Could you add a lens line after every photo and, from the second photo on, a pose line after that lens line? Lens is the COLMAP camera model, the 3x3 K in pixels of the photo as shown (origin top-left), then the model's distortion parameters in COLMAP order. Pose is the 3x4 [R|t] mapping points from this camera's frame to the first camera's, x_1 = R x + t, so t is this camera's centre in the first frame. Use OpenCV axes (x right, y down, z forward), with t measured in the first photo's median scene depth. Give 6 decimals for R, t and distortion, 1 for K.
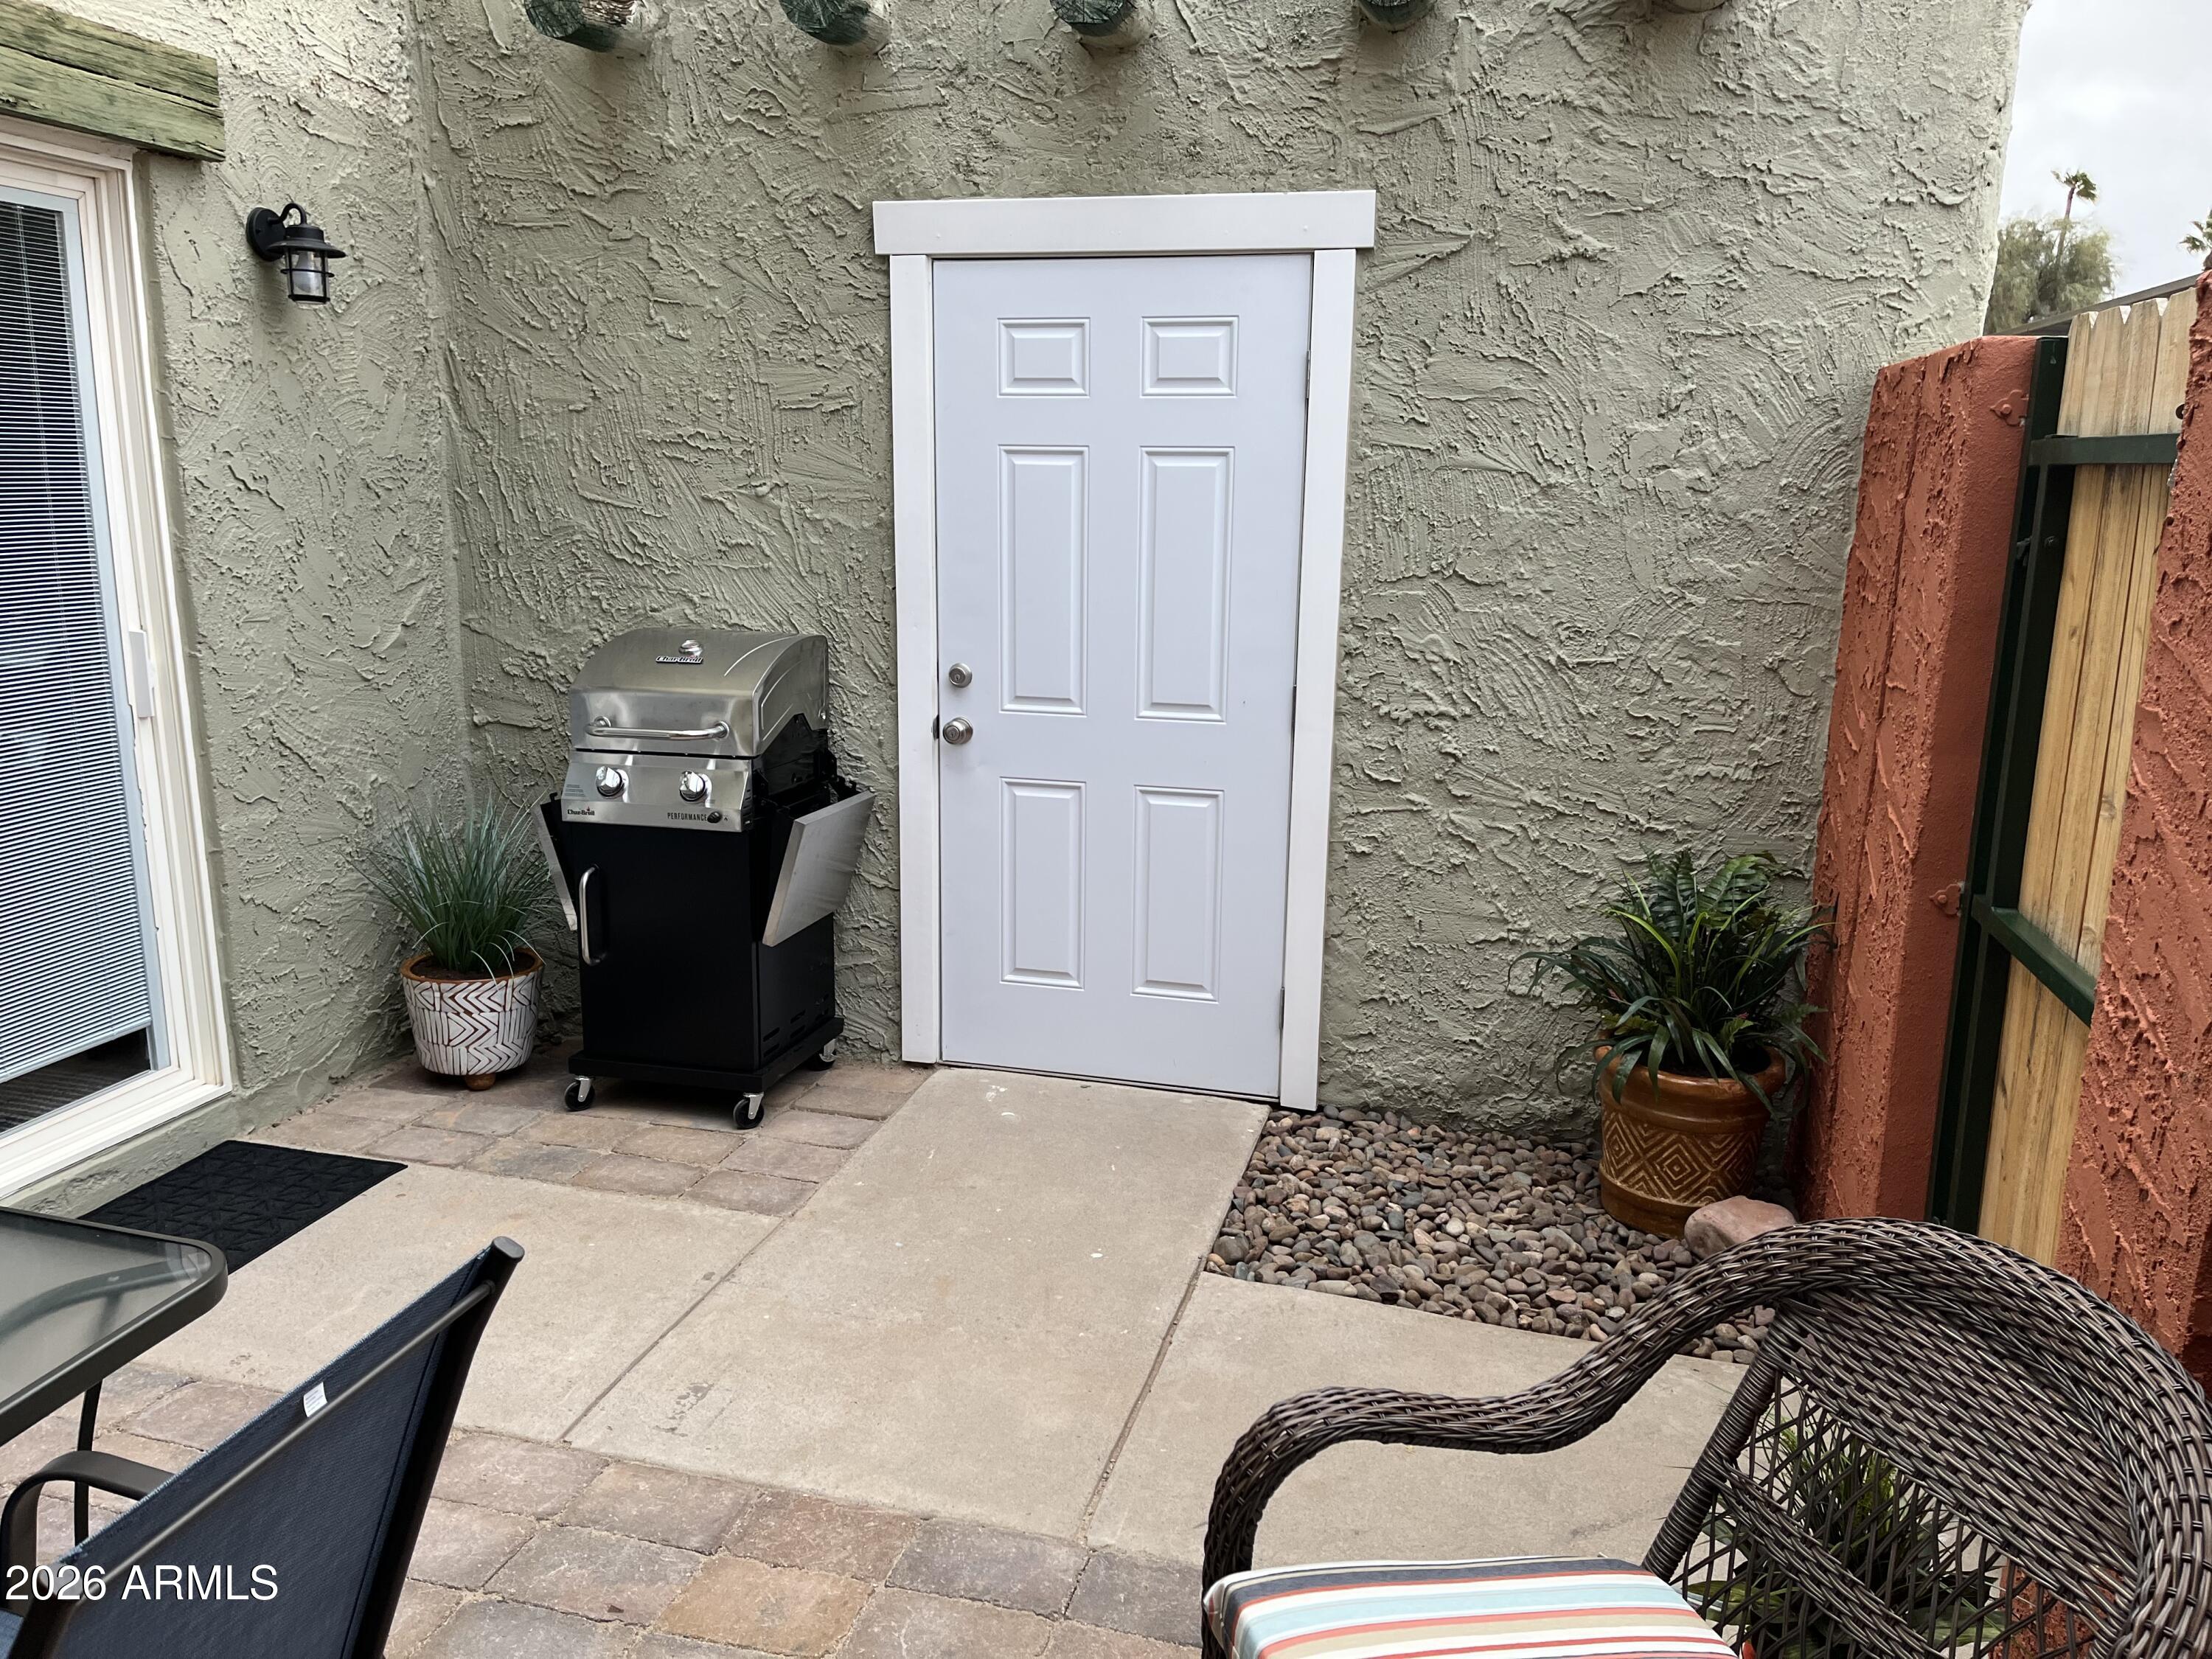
lens RADIAL K [[1665.6, 0, 1098.9], [0, 1665.6, 826.4], [0, 0, 1]] dist [0.067014, -0.080246]
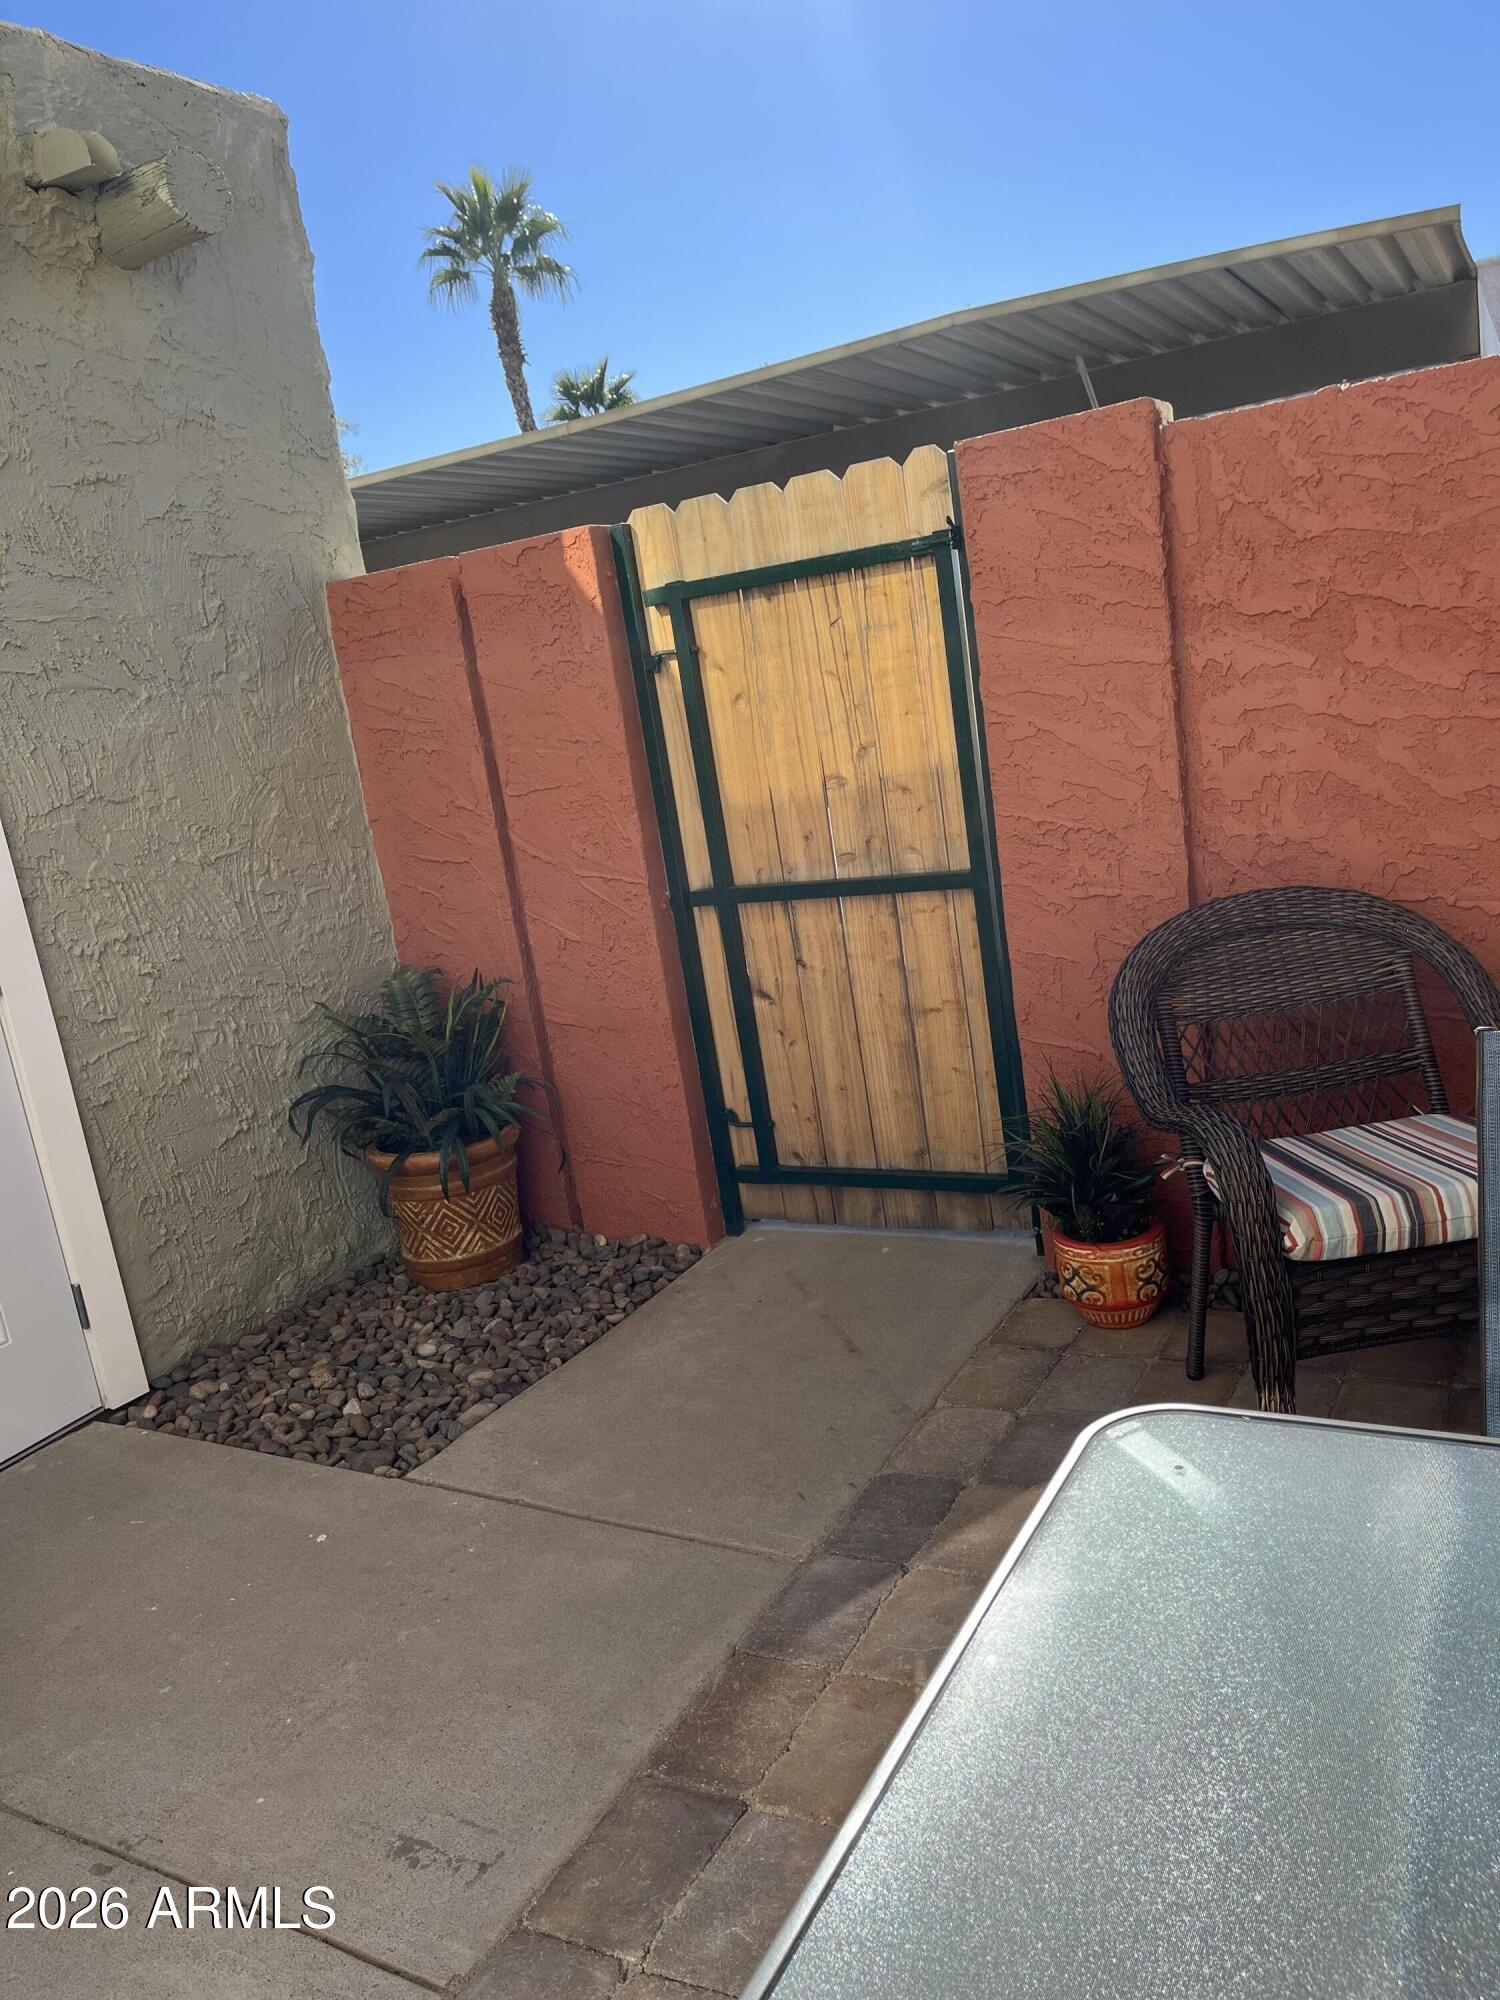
lens RADIAL K [[1506.0, 0, 743.1], [0, 1506.0, 1005.2], [0, 0, 1]] dist [0.067014, -0.080246]
pose [[0.249505, -0.259162, 0.933050, -0.611193], [0.351167, 0.922151, 0.162230, -0.054818], [-0.902457, 0.287179, 0.321090, 0.450872]]
